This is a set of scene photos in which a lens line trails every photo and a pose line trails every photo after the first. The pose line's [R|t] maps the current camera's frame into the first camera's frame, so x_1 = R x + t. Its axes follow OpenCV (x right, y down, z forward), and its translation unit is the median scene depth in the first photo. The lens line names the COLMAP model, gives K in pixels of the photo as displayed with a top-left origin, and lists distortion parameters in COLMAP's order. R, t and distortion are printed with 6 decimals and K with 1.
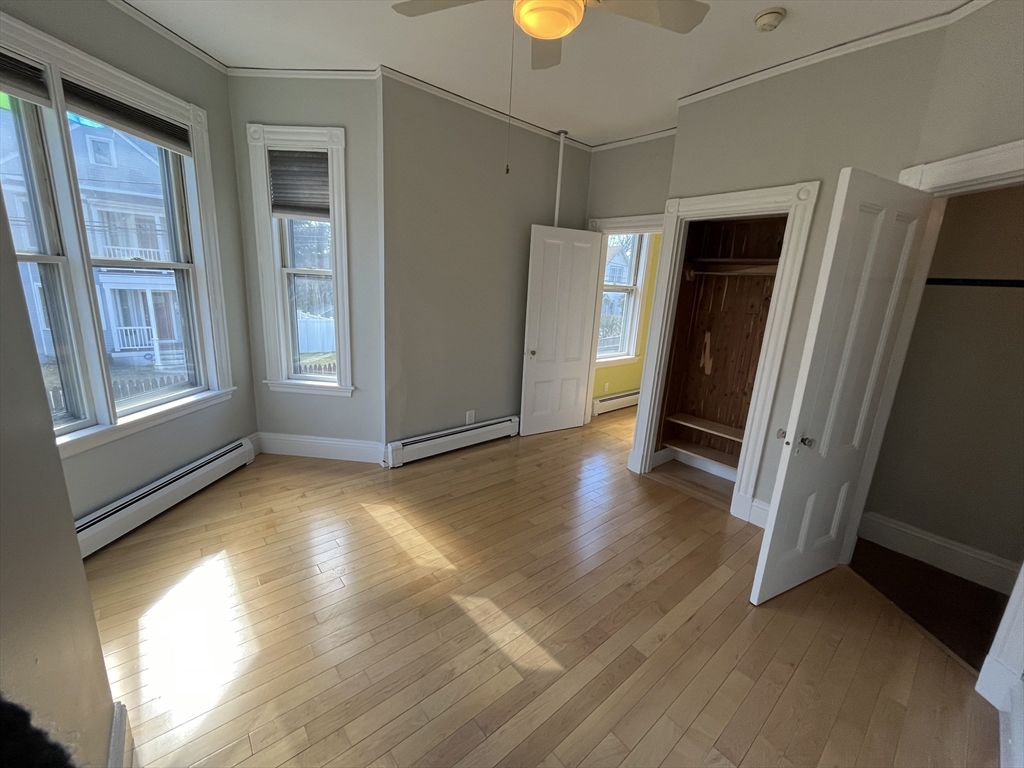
lens RADIAL K [[414.4, 0, 516.3], [0, 414.4, 379.0], [0, 0, 1]] dist [-0.003044, -0.000150]
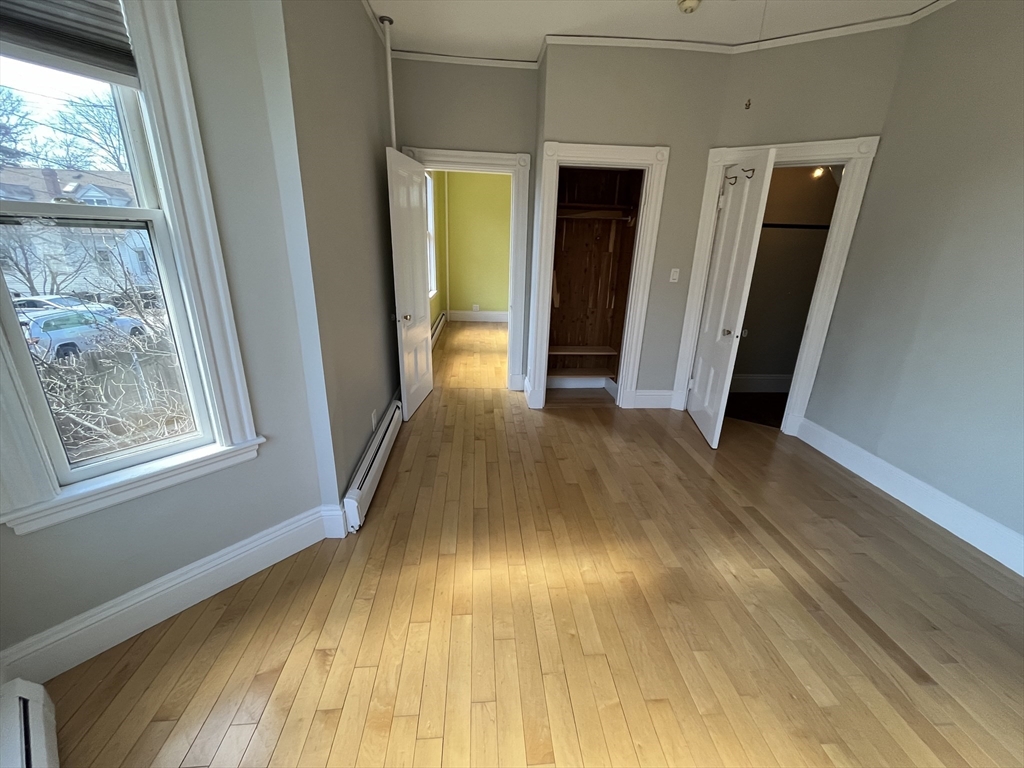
lens RADIAL K [[414.4, 0, 509.3], [0, 414.4, 380.1], [0, 0, 1]] dist [-0.003044, -0.000150]
pose [[0.585963, -0.295420, 0.754569, -0.601677], [0.189215, 0.955318, 0.227080, -0.115430], [-0.787937, 0.009715, 0.615679, 0.429285]]
